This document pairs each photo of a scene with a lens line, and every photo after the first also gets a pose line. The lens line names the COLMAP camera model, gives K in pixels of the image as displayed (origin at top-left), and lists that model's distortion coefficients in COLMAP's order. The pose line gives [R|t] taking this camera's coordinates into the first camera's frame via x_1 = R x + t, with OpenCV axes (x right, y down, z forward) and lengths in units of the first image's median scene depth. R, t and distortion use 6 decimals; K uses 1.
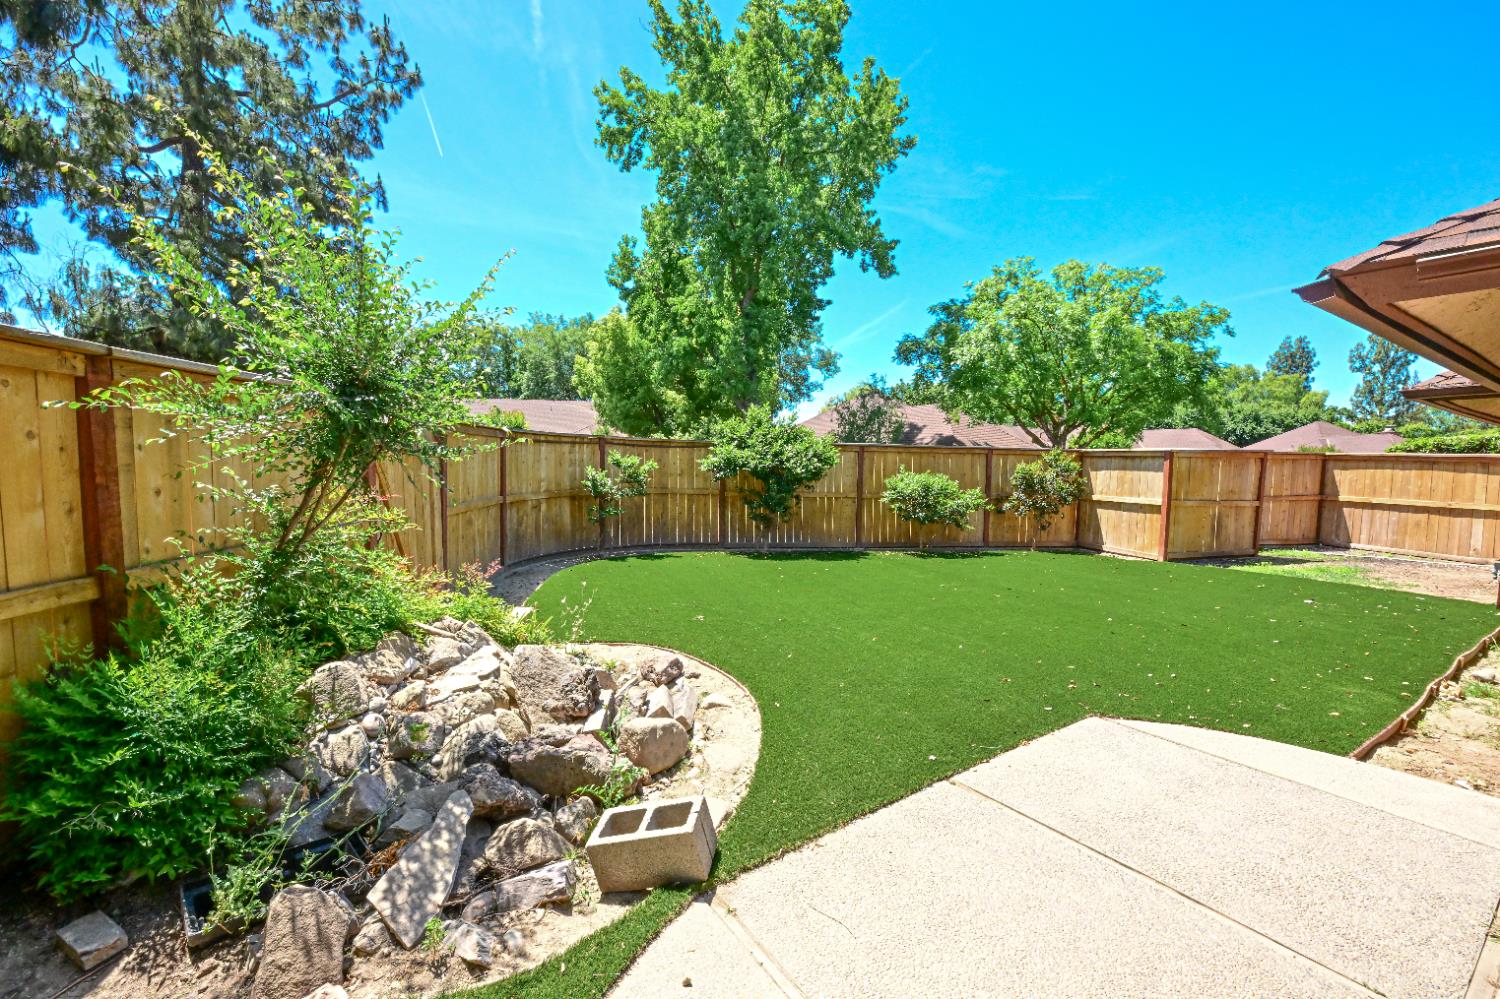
lens RADIAL K [[614.1, 0, 755.8], [0, 614.1, 503.8], [0, 0, 1]] dist [-0.001352, 0.000470]
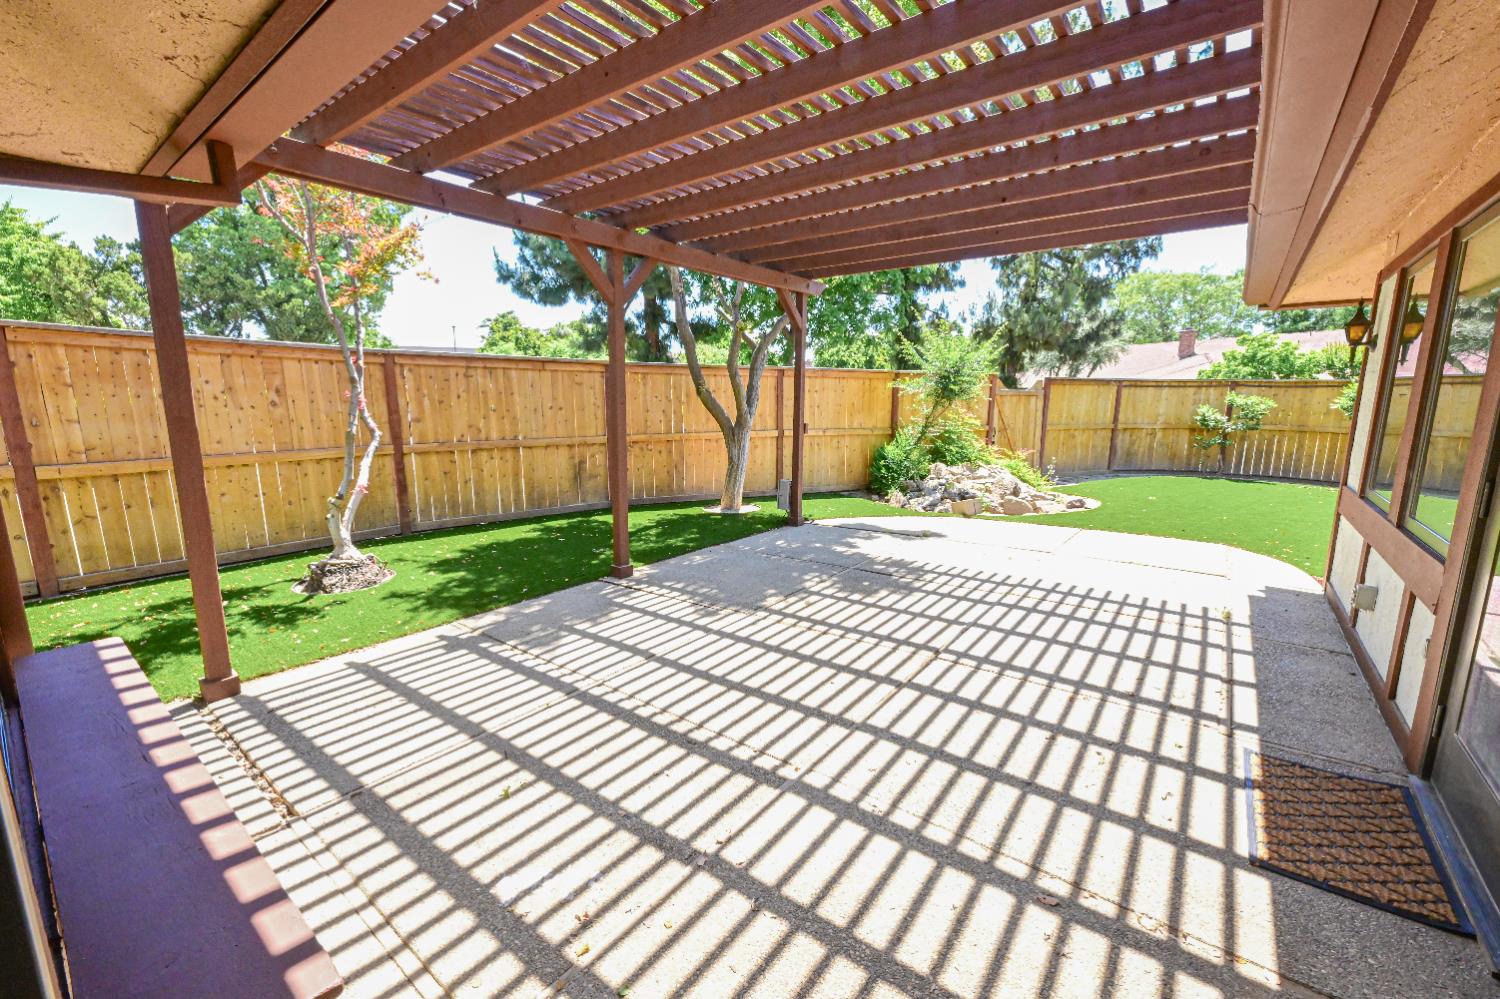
lens RADIAL K [[611.6, 0, 751.7], [0, 611.6, 504.7], [0, 0, 1]] dist [0.000005, -0.000238]
pose [[0.330257, 0.151405, -0.931669, 0.221899], [-0.064980, 0.988356, 0.137583, 0.010706], [0.941652, 0.015102, 0.336250, -0.107404]]
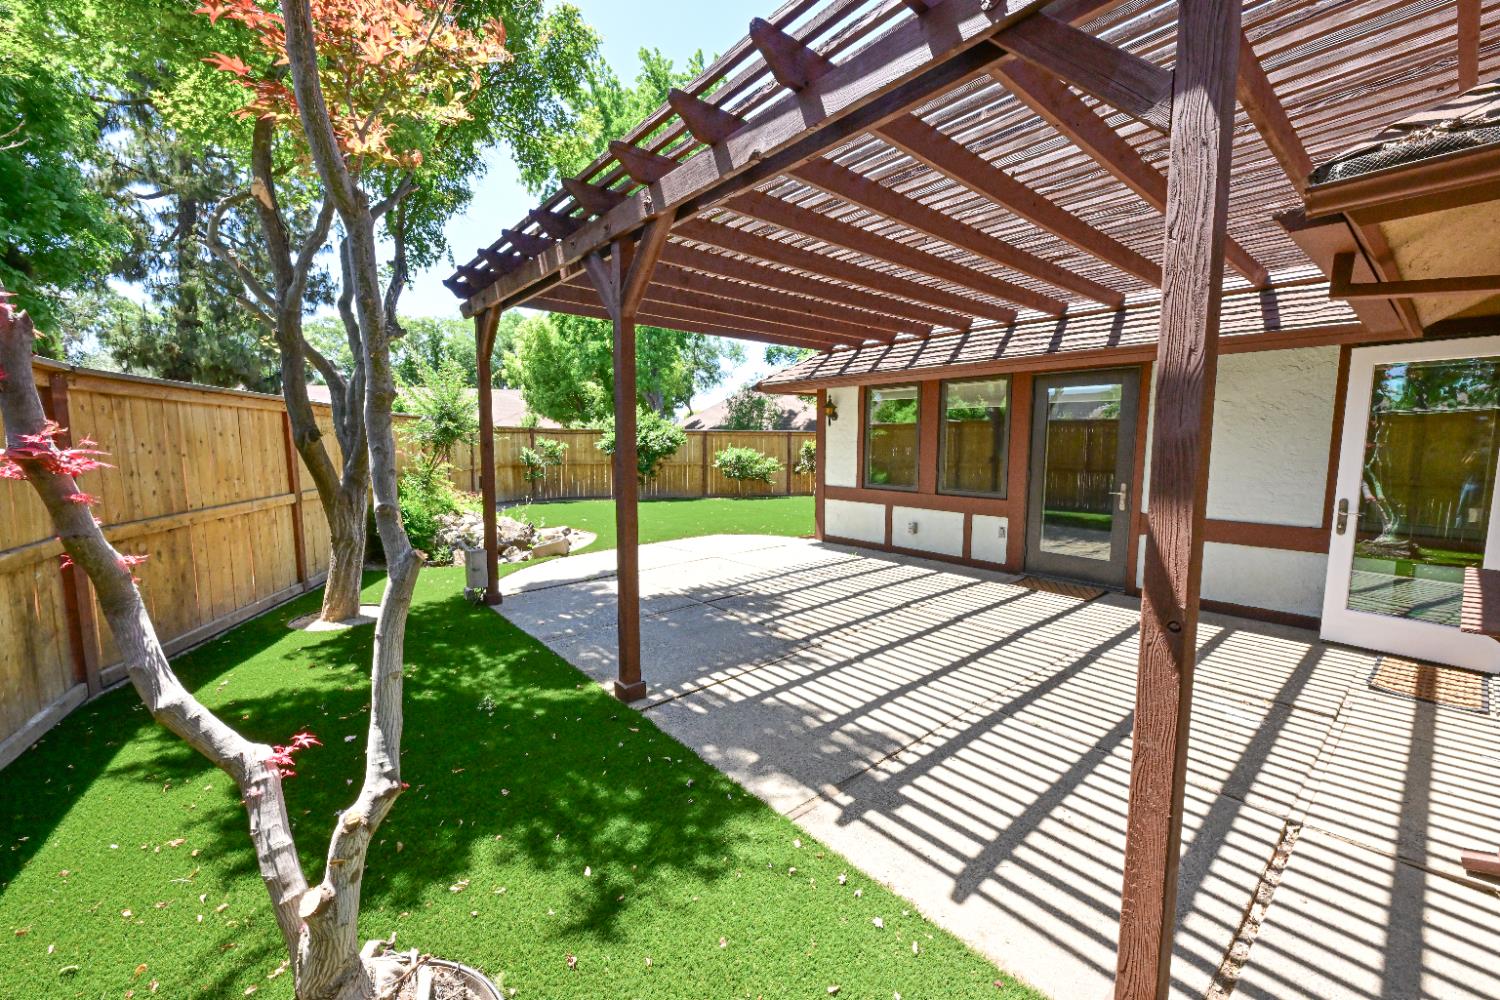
lens RADIAL K [[583.9, 0, 750.0], [0, 583.9, 500.0], [0, 0, 1]] dist [-0.000487, -0.000020]
pose [[0.993585, -0.024460, 0.110411, 0.051210], [0.021015, 0.999259, 0.032254, 0.014357], [-0.111118, -0.029727, 0.993362, -0.208507]]
